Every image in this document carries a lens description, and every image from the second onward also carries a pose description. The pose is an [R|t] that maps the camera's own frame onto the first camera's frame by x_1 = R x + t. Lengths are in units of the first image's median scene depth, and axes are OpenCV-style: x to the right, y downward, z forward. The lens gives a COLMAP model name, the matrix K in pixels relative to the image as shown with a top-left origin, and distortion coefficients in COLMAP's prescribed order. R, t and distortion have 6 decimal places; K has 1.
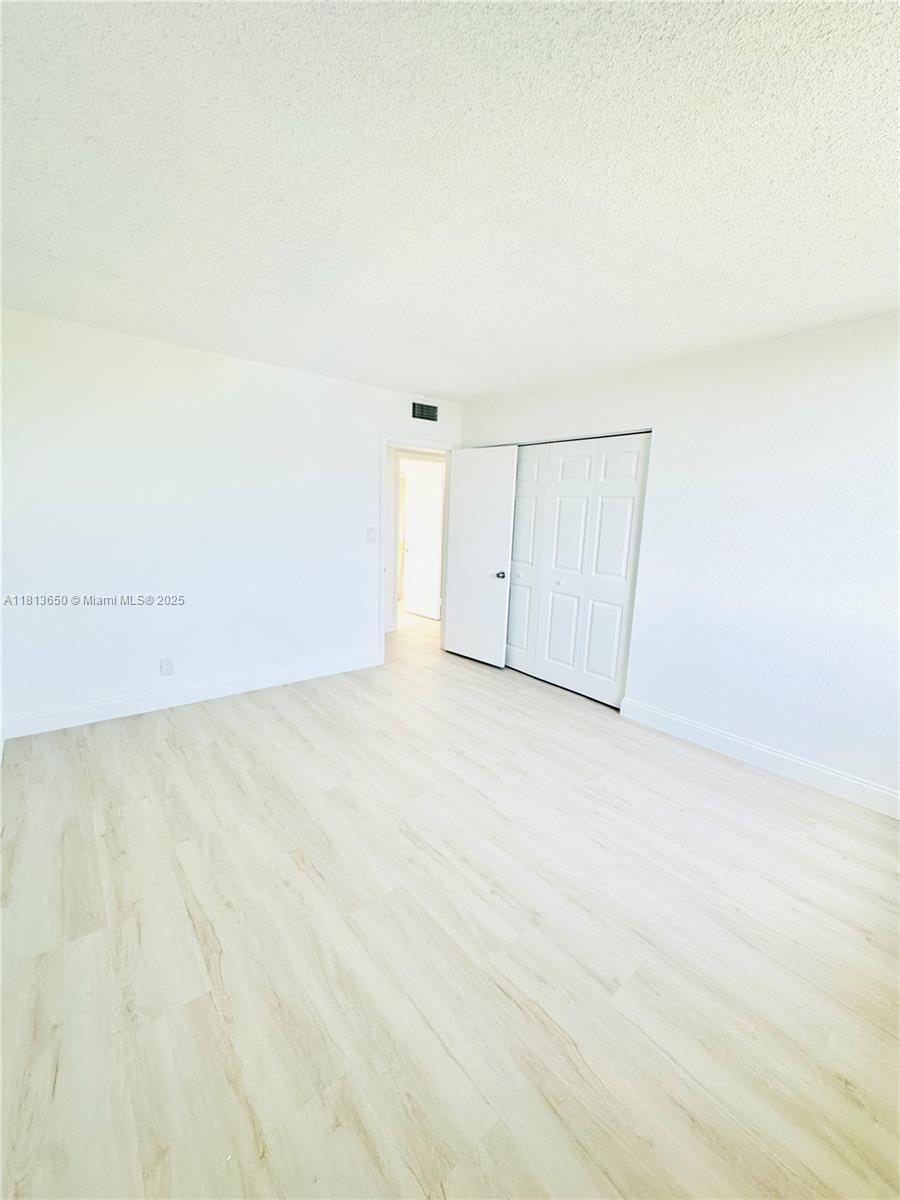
lens RADIAL K [[482.0, 0, 450.0], [0, 482.0, 600.0], [0, 0, 1]] dist [0.000760, 0.000088]
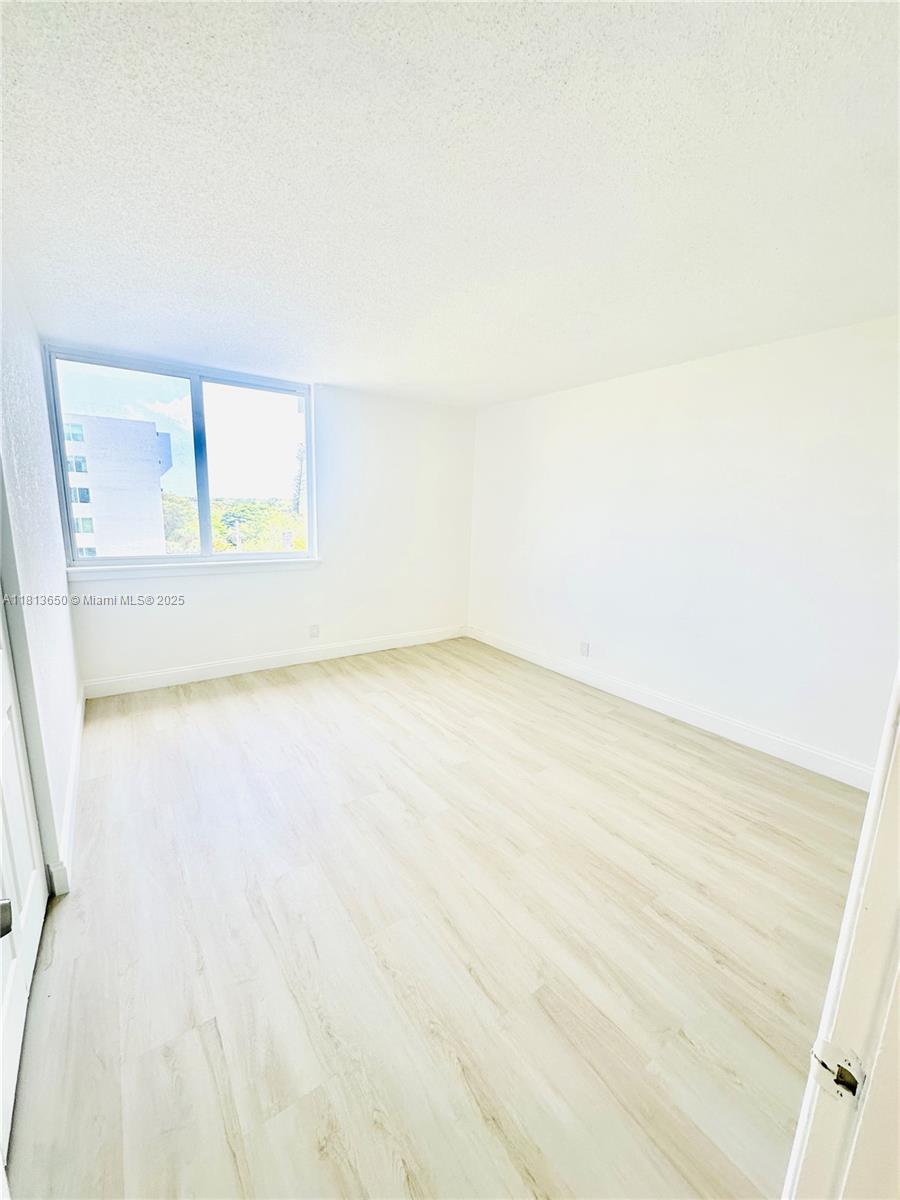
lens RADIAL K [[482.0, 0, 450.0], [0, 482.0, 600.0], [0, 0, 1]] dist [0.000760, 0.000088]
pose [[-0.995052, -0.080665, 0.058008, -0.086629], [-0.053230, 0.925781, 0.374293, -0.432899], [-0.083895, 0.369353, -0.925494, 2.243077]]
